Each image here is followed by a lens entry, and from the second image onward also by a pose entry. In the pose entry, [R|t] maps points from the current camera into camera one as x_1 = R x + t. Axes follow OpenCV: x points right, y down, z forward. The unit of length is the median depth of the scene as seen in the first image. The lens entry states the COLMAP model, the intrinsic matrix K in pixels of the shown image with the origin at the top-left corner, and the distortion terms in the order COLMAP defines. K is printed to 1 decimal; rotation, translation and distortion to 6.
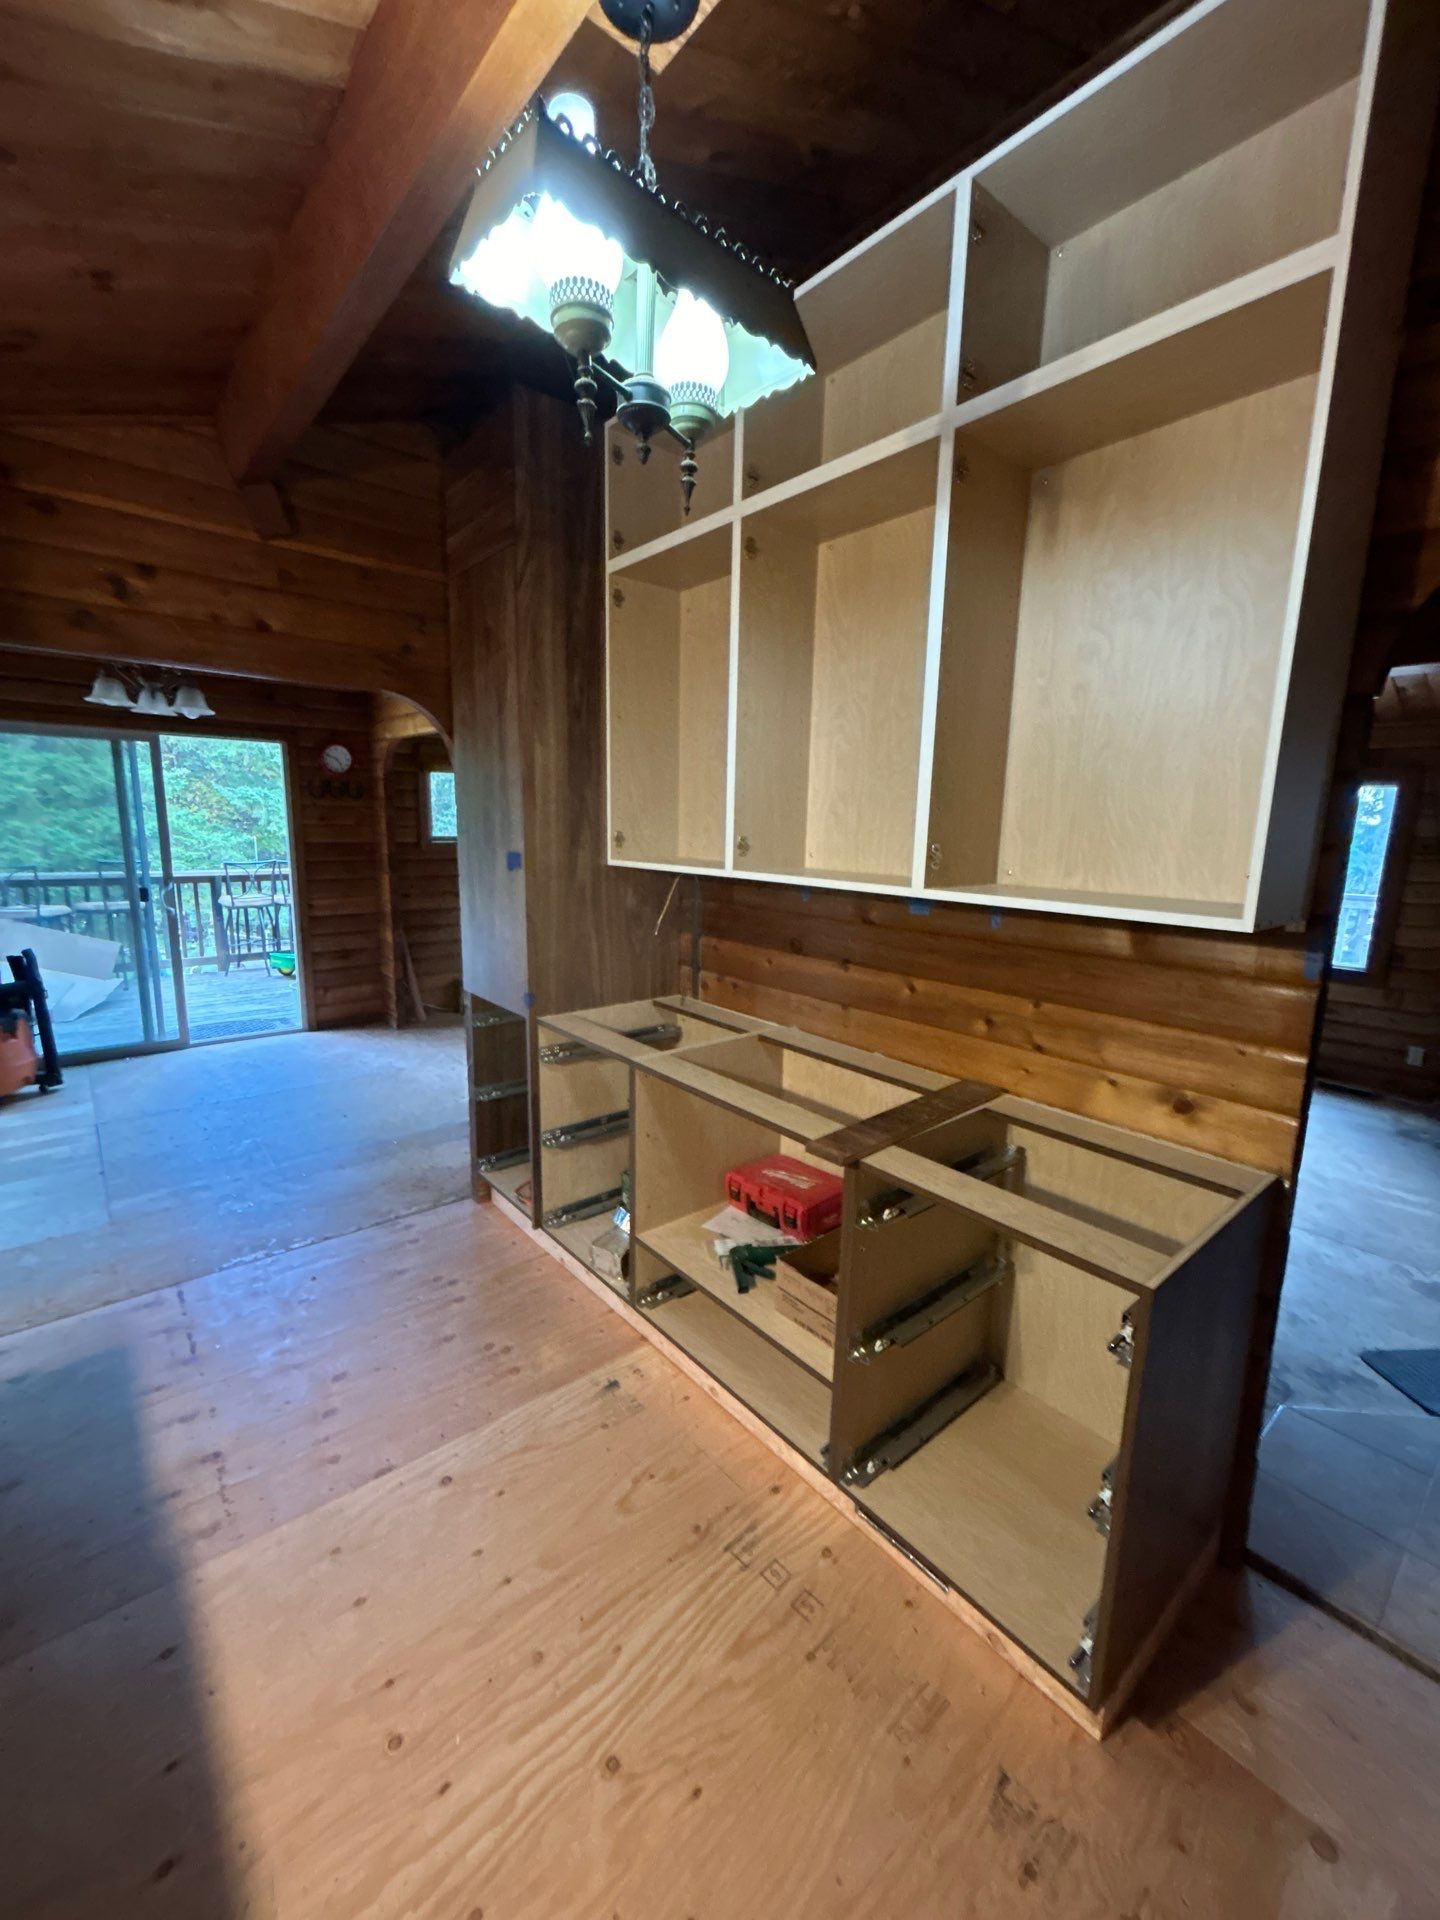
lens RADIAL K [[773.6, 0, 719.1], [0, 773.6, 959.6], [0, 0, 1]] dist [-0.002121, 0.000789]
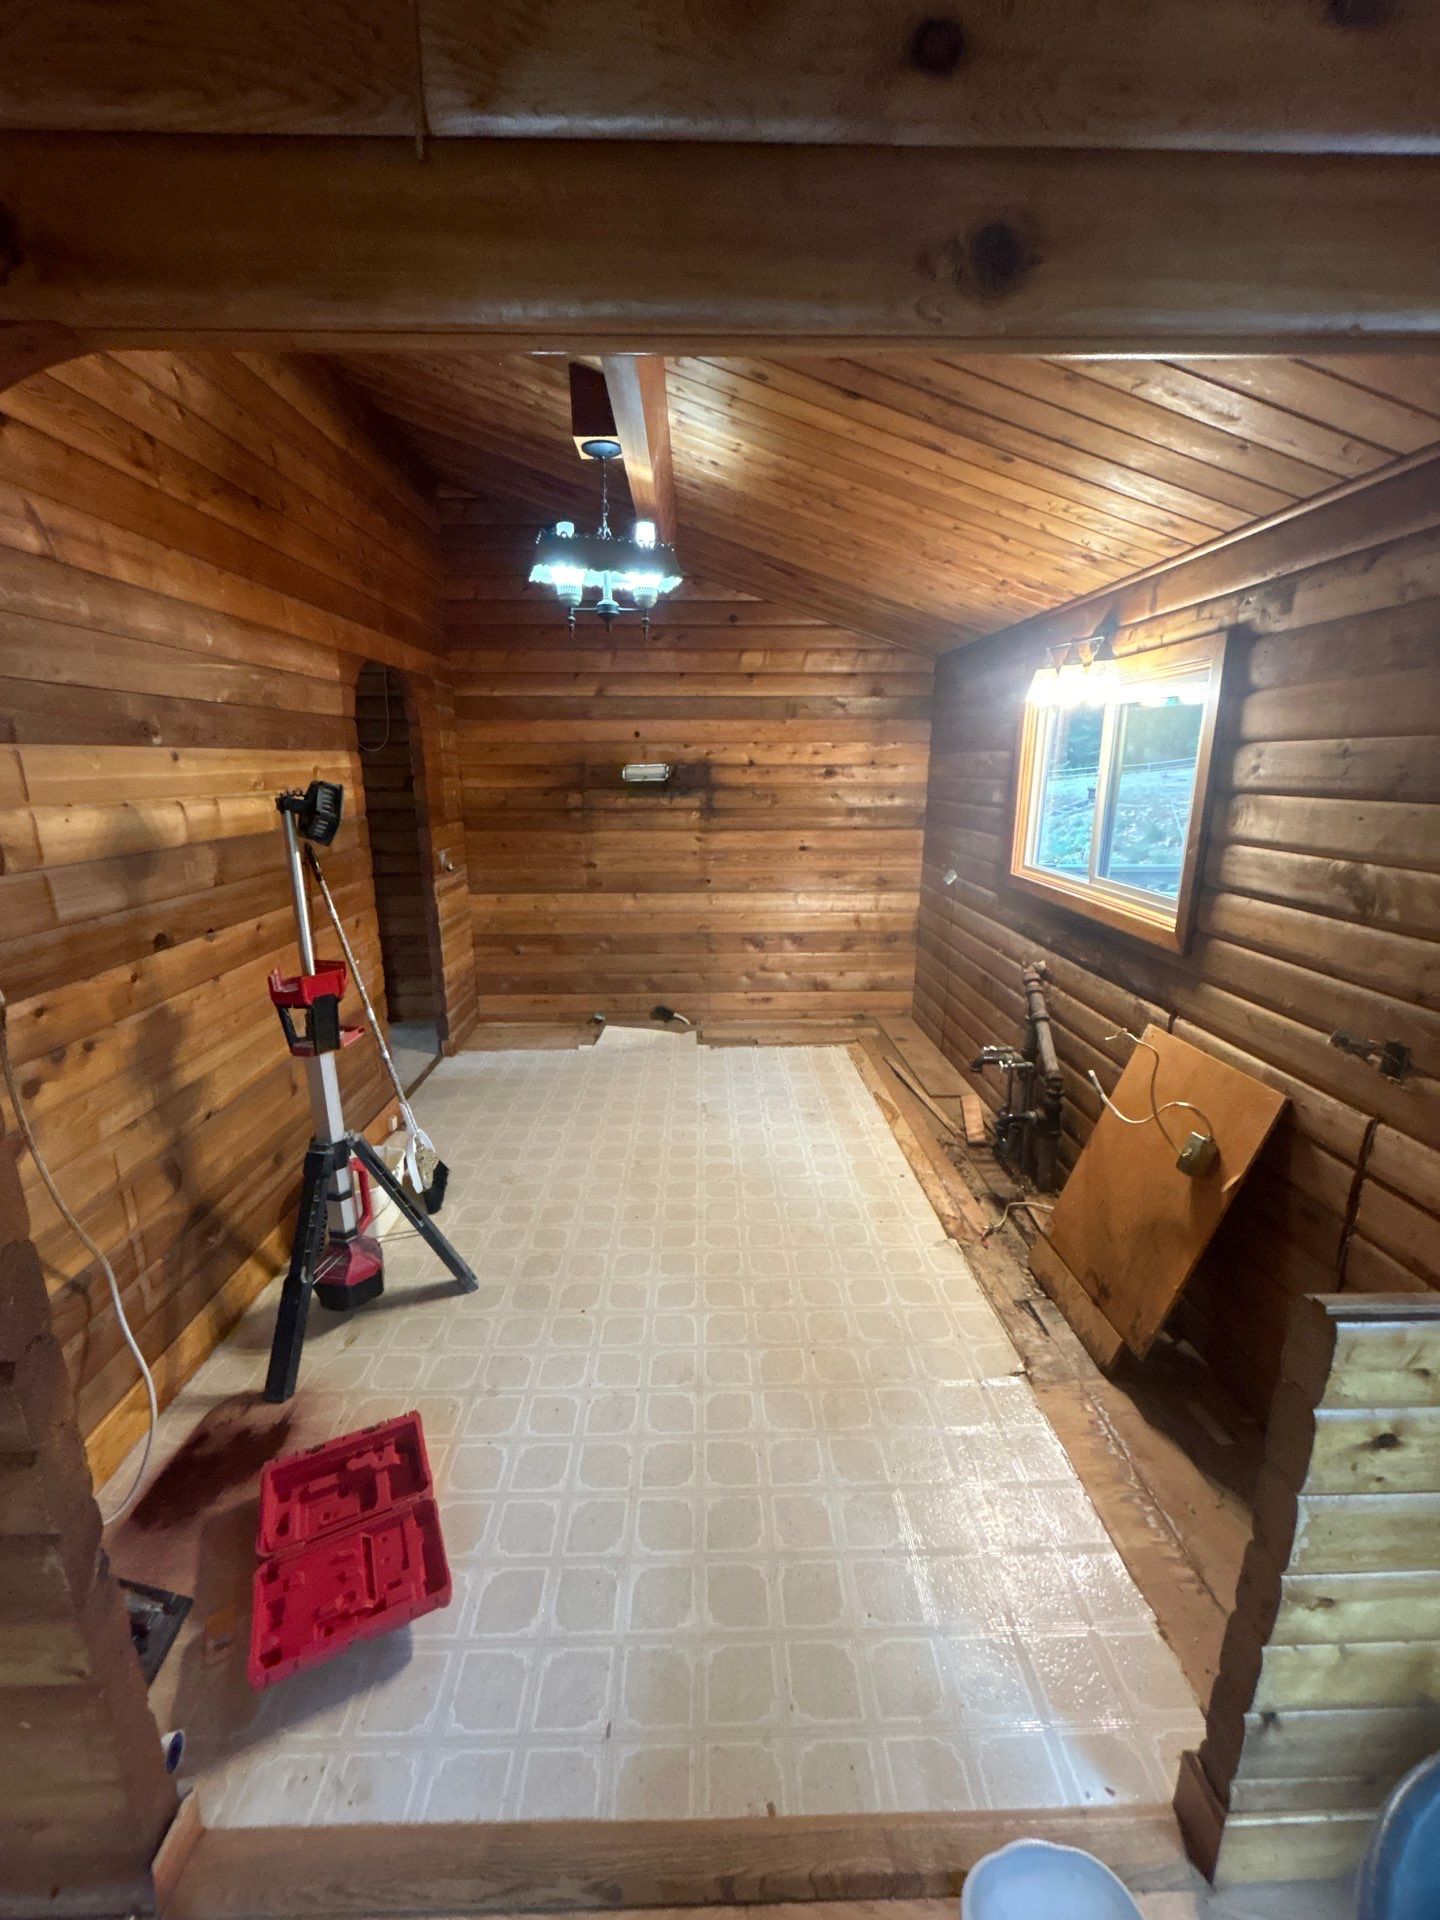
lens RADIAL K [[773.6, 0, 719.5], [0, 773.6, 956.8], [0, 0, 1]] dist [-0.002121, 0.000789]
pose [[-0.783739, -0.172371, 0.596693, -0.902042], [0.089498, 0.919348, 0.383132, -0.278044], [-0.614609, 0.353678, -0.705101, 1.296494]]
